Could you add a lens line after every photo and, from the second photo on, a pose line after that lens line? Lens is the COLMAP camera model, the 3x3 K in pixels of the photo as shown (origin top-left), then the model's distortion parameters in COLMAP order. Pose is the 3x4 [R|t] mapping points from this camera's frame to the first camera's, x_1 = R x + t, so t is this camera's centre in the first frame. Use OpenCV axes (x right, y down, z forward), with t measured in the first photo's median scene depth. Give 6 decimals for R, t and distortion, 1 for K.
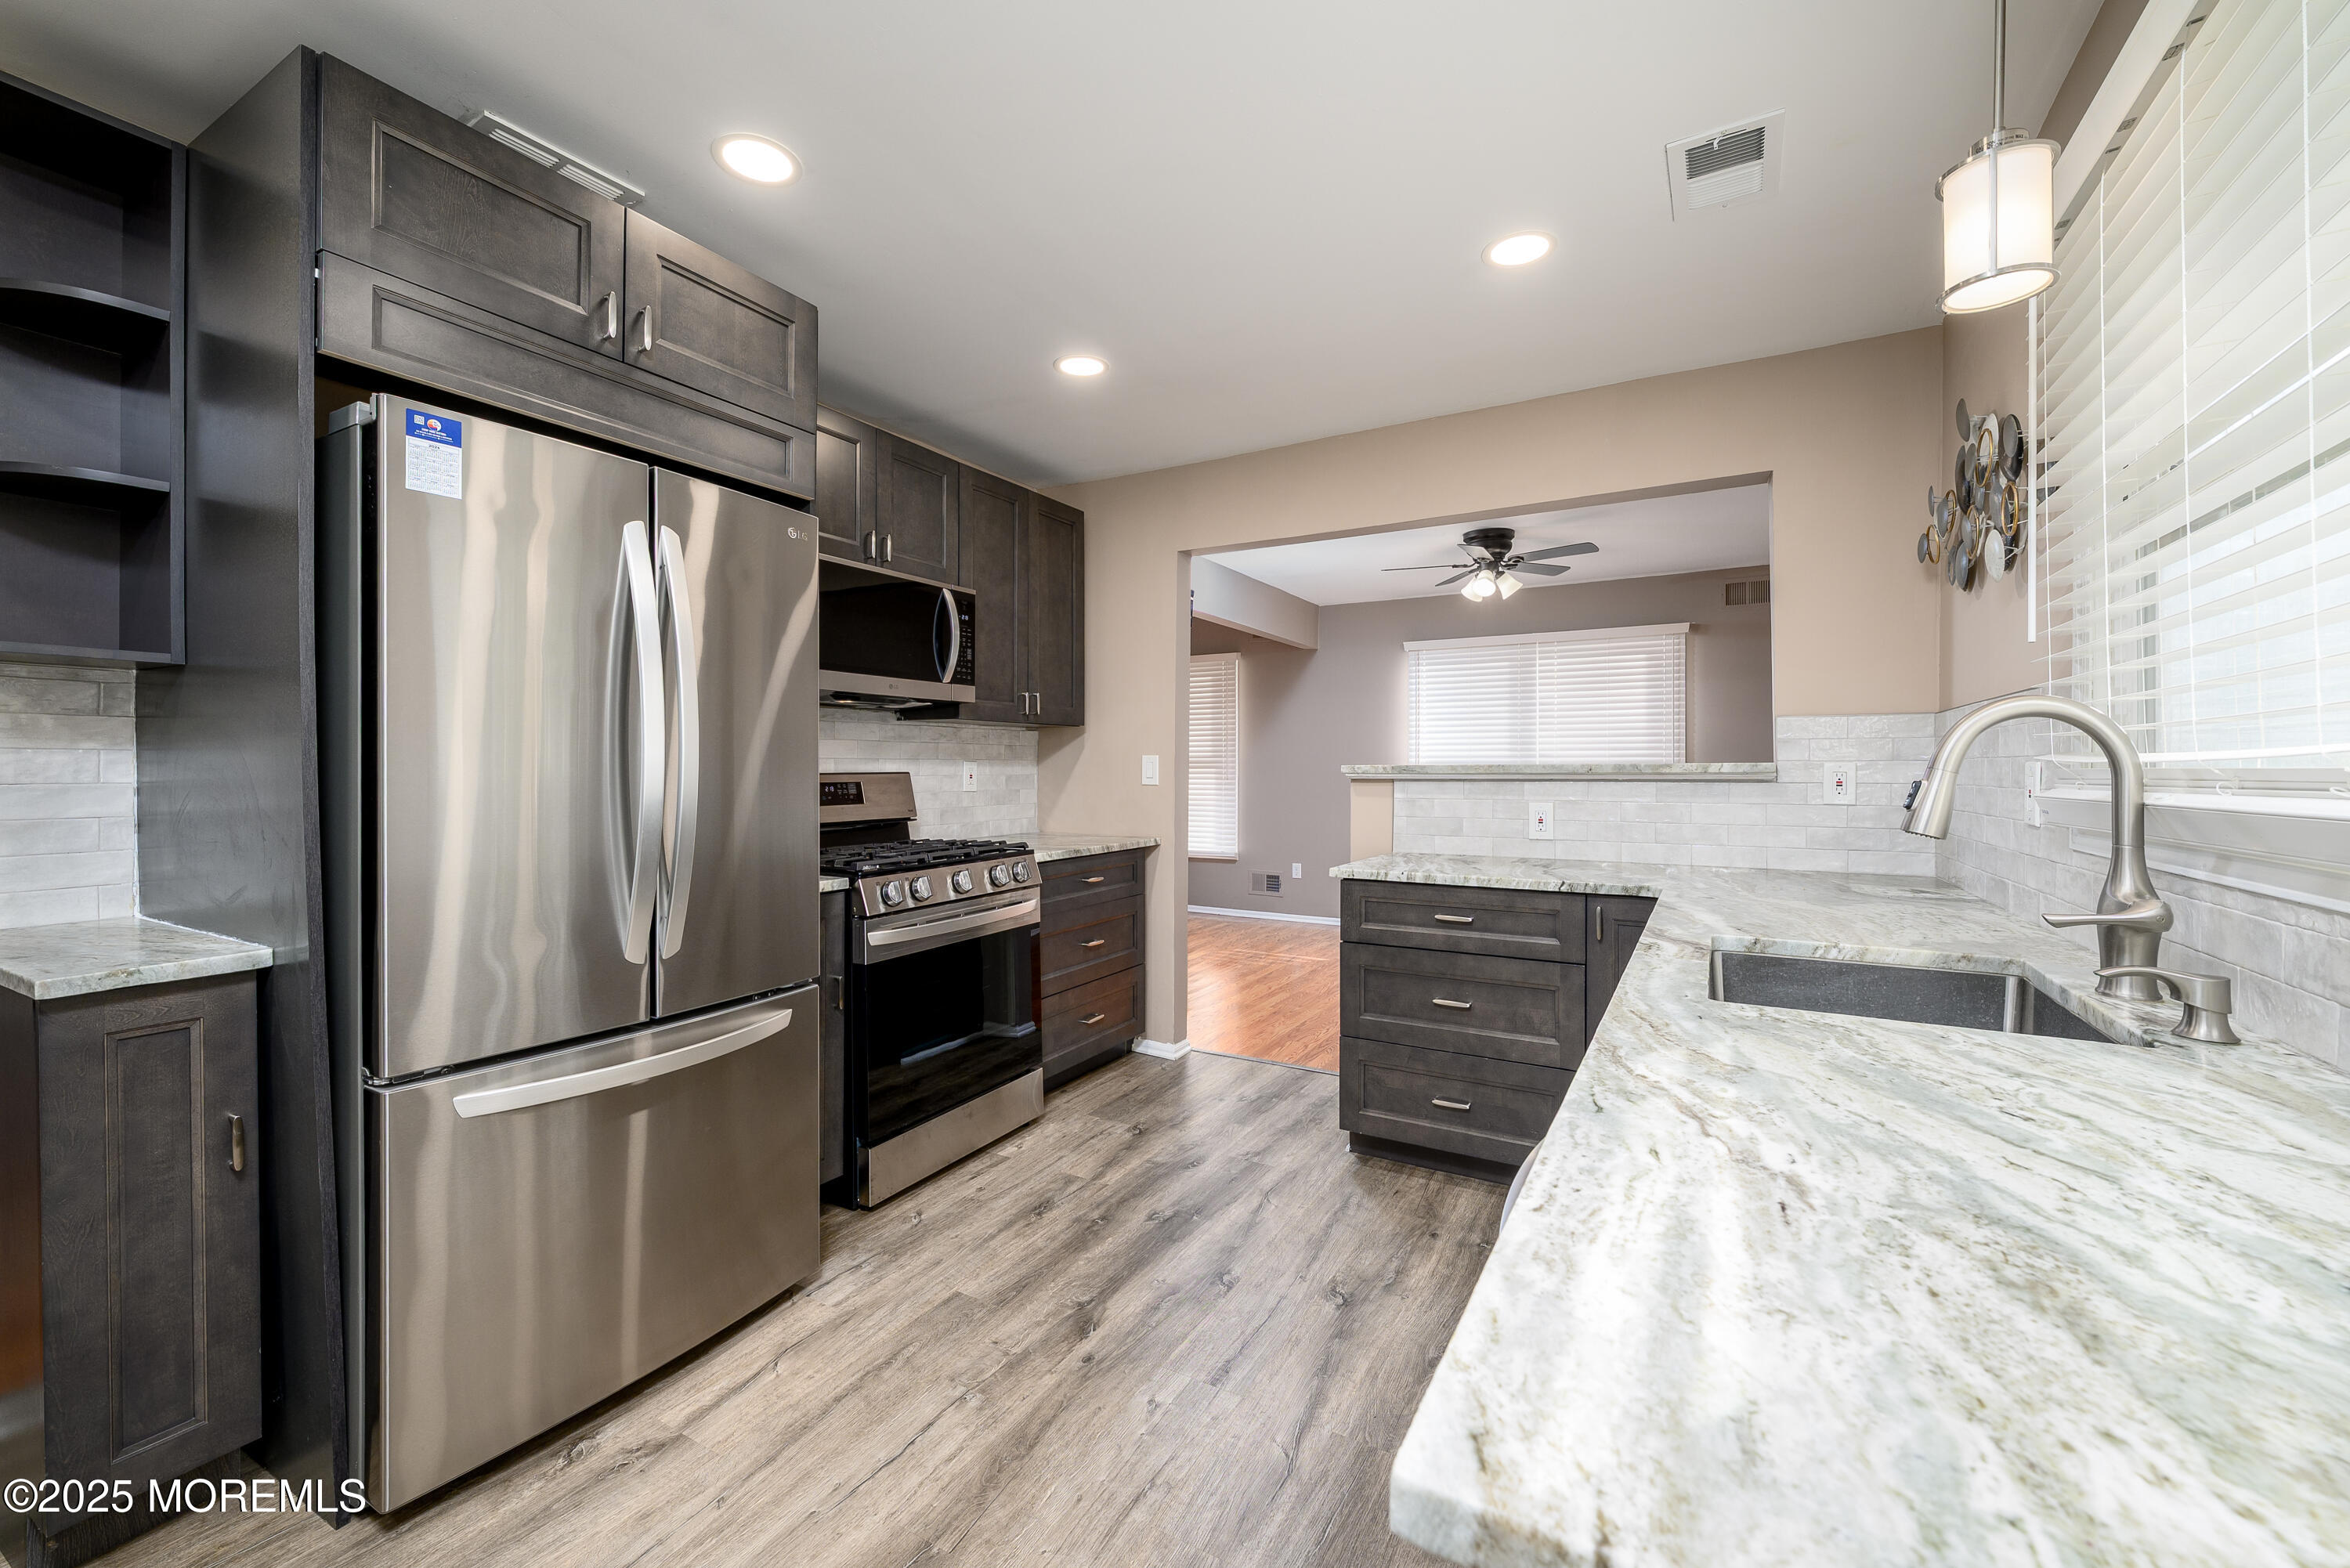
lens RADIAL K [[938.8, 0, 1181.1], [0, 938.8, 772.0], [0, 0, 1]] dist [-0.001151, -0.000090]
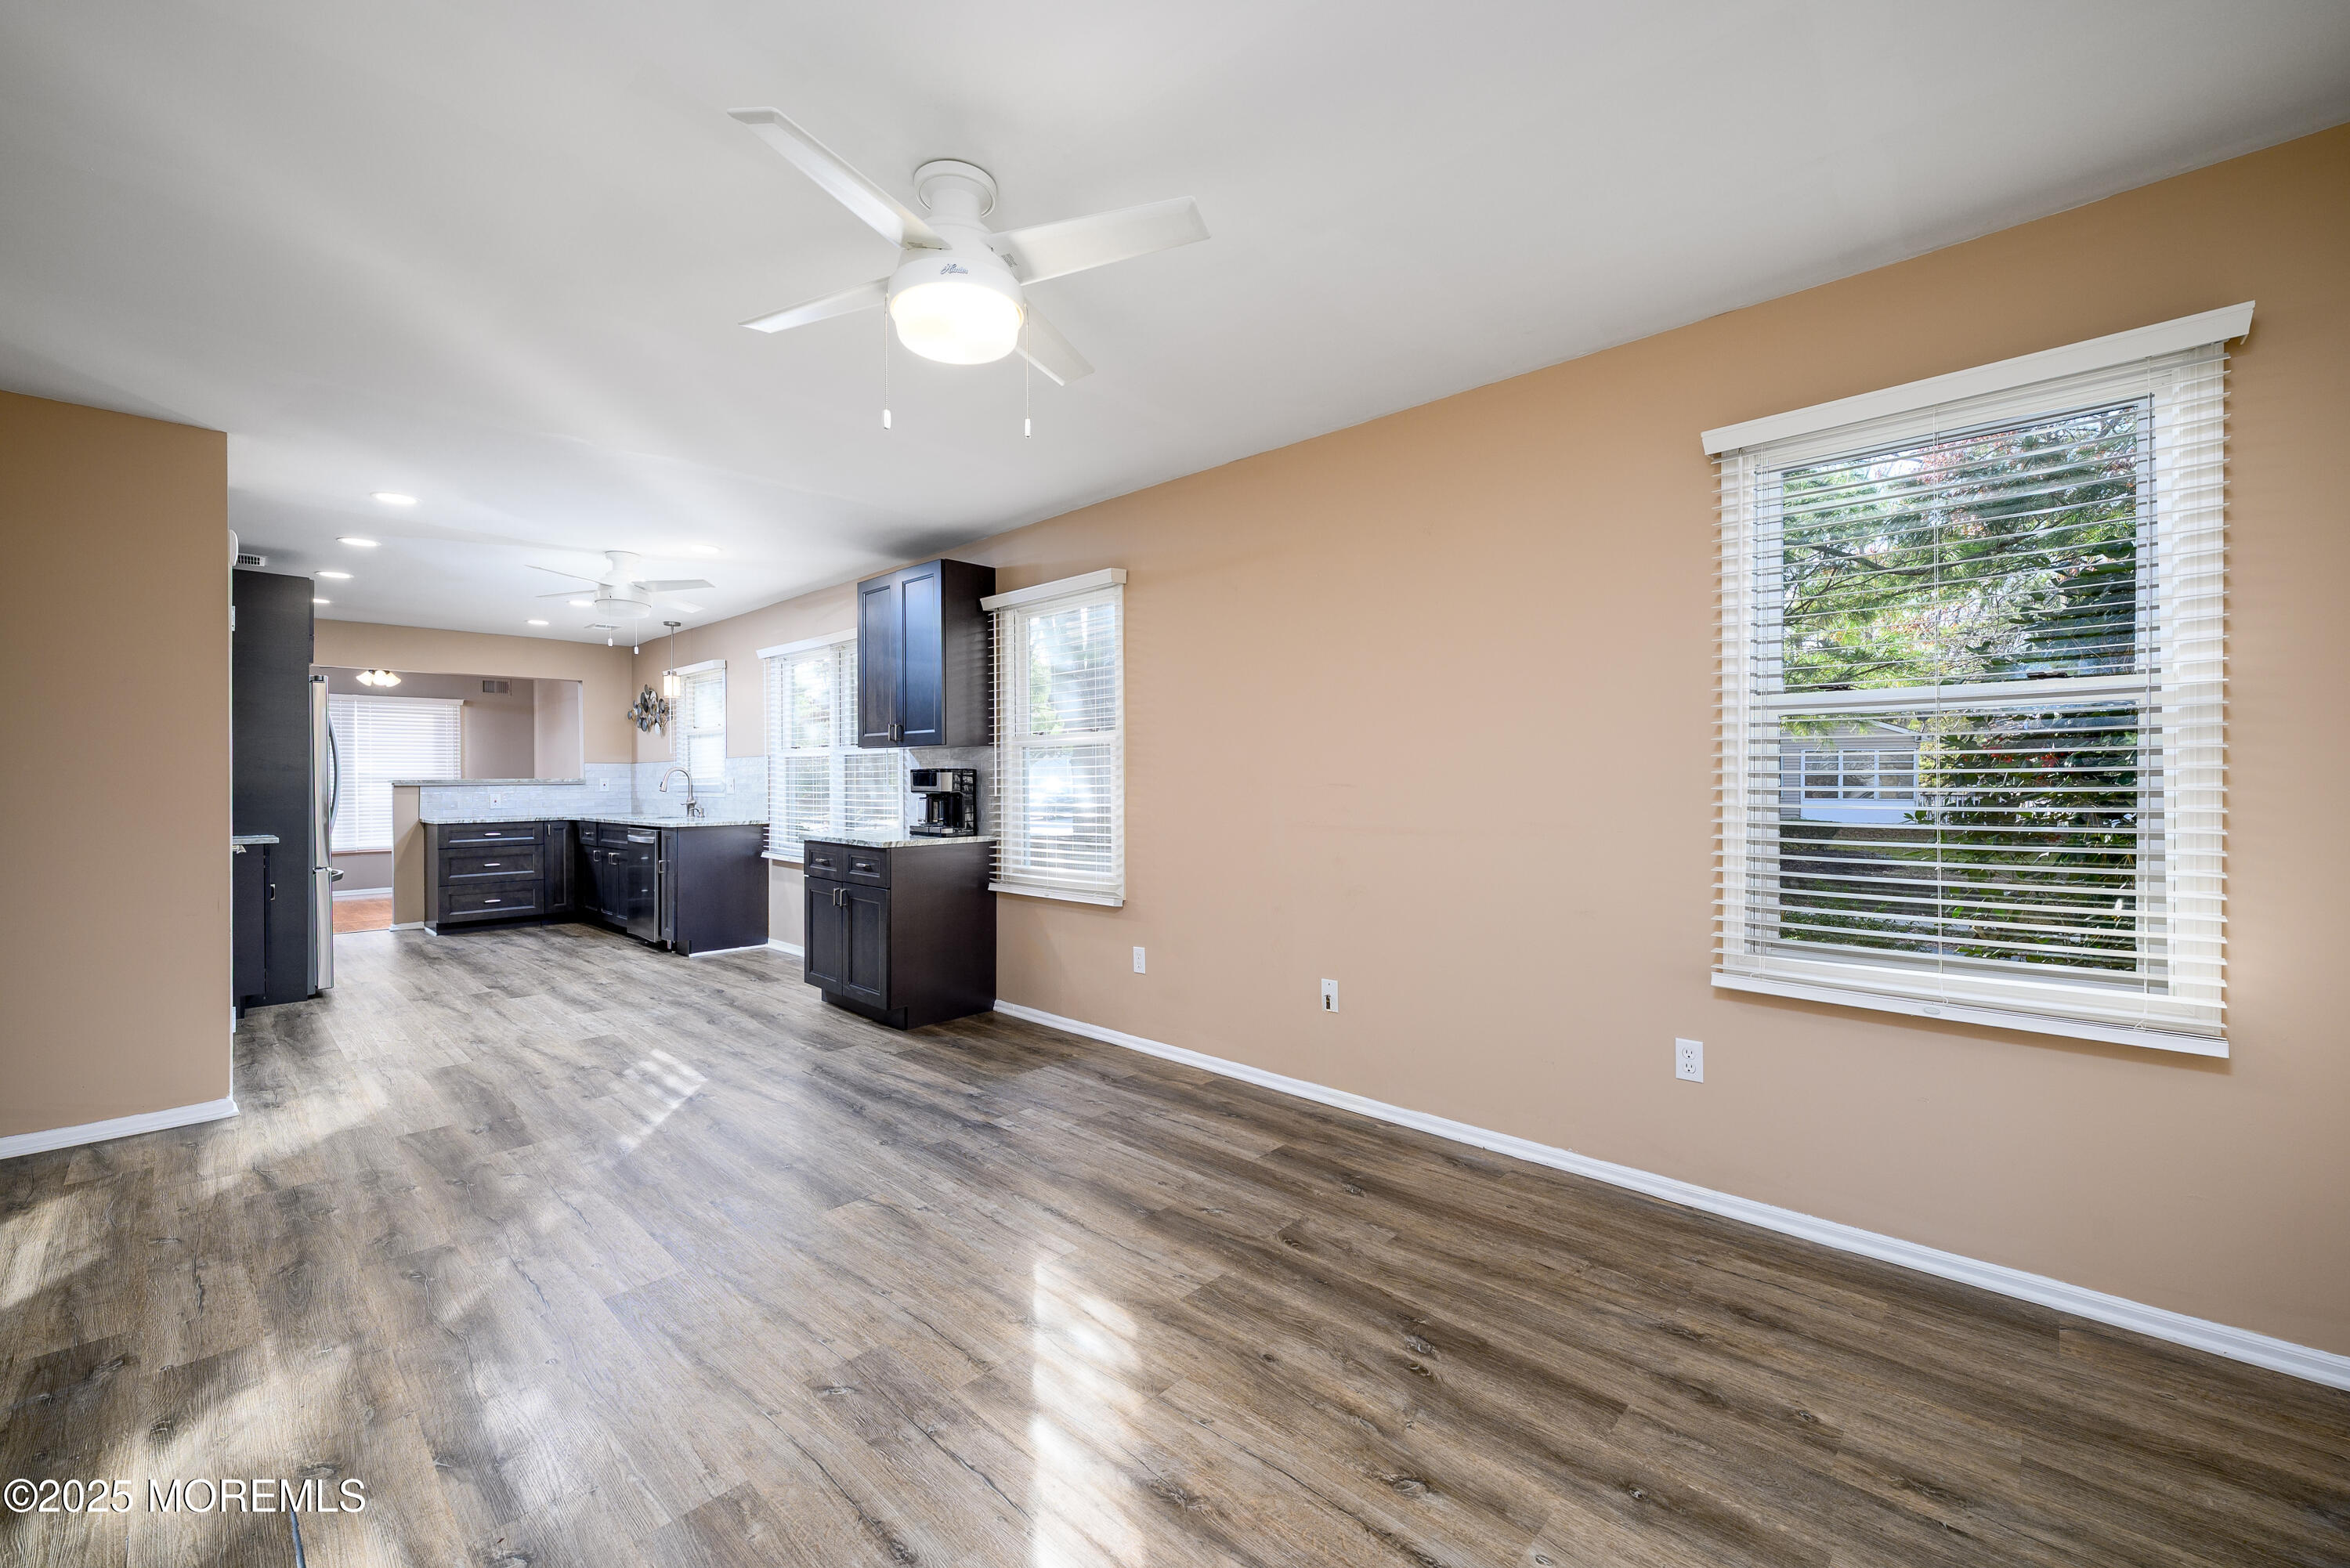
lens RADIAL K [[938.8, 0, 1174.0], [0, 938.8, 780.3], [0, 0, 1]] dist [-0.001151, -0.000090]
pose [[0.239705, -0.001376, 0.970845, -2.057999], [0.010312, 0.999946, -0.001129, 0.021233], [-0.970791, 0.010281, 0.239706, -1.740350]]
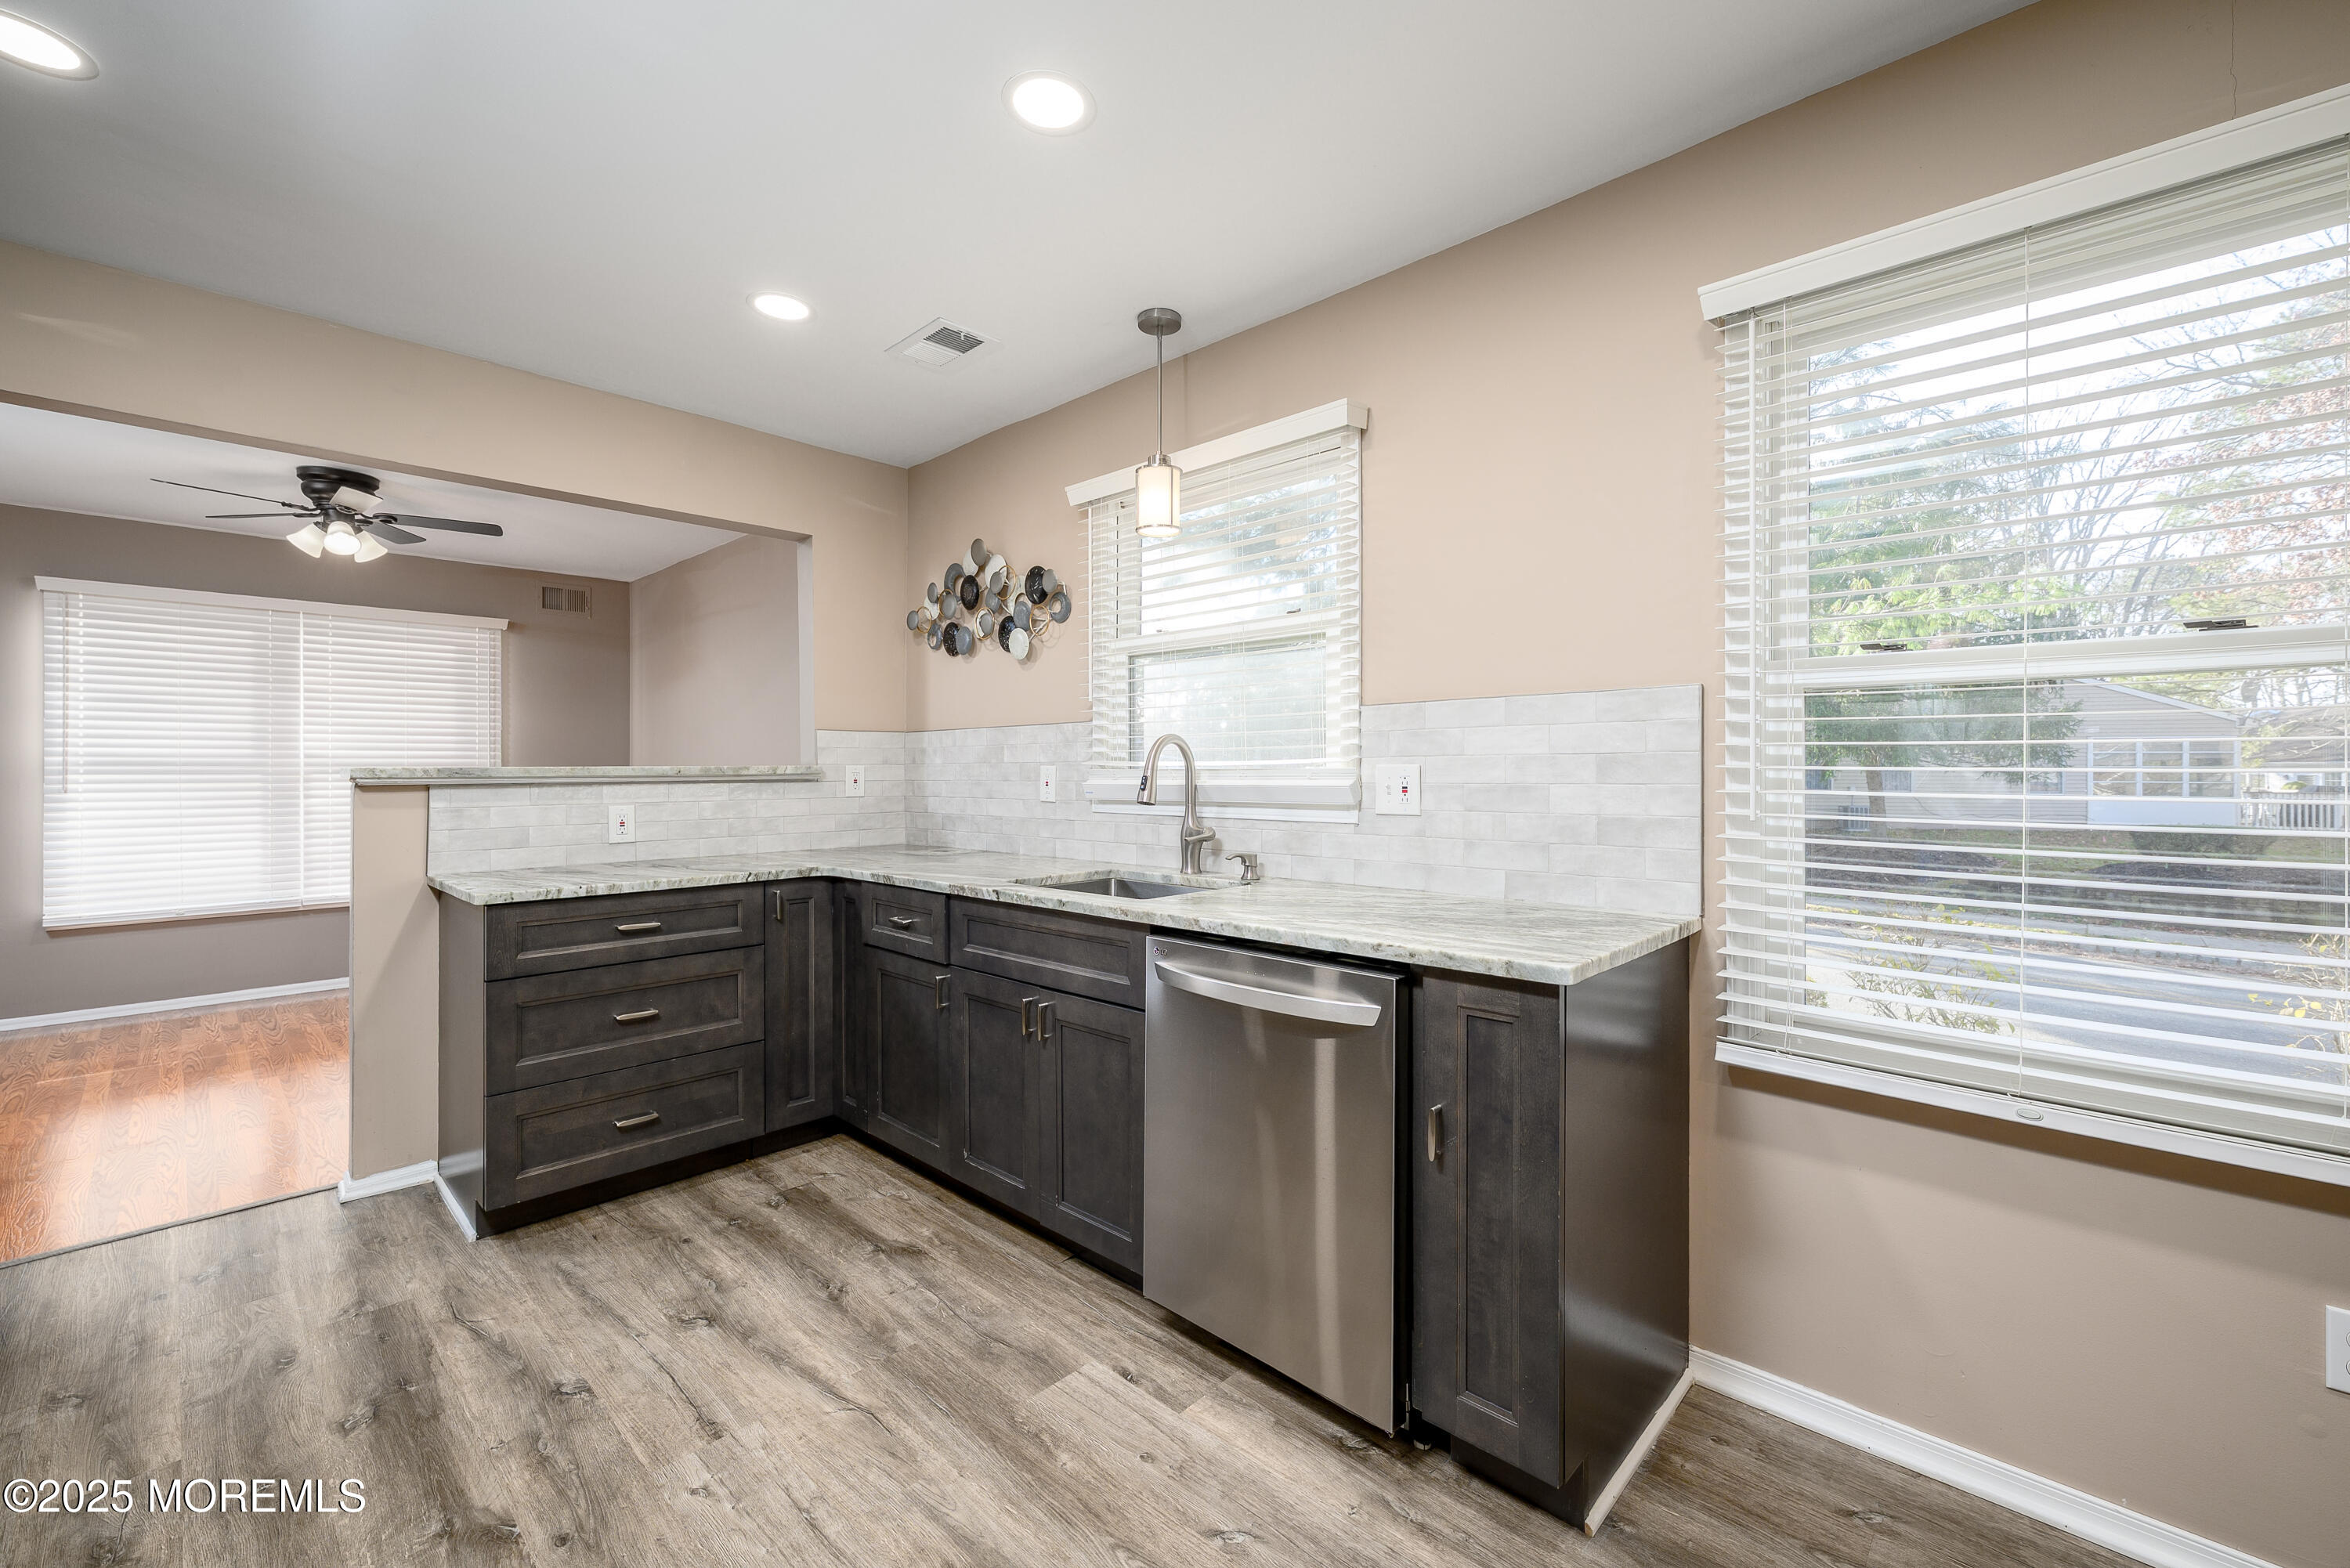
lens RADIAL K [[938.8, 0, 1182.3], [0, 938.8, 771.3], [0, 0, 1]] dist [-0.001151, -0.000090]
pose [[0.238288, -0.002928, 0.971190, -0.547288], [0.006851, 0.999976, 0.001333, -0.000711], [-0.971170, 0.006336, 0.238303, 0.242662]]
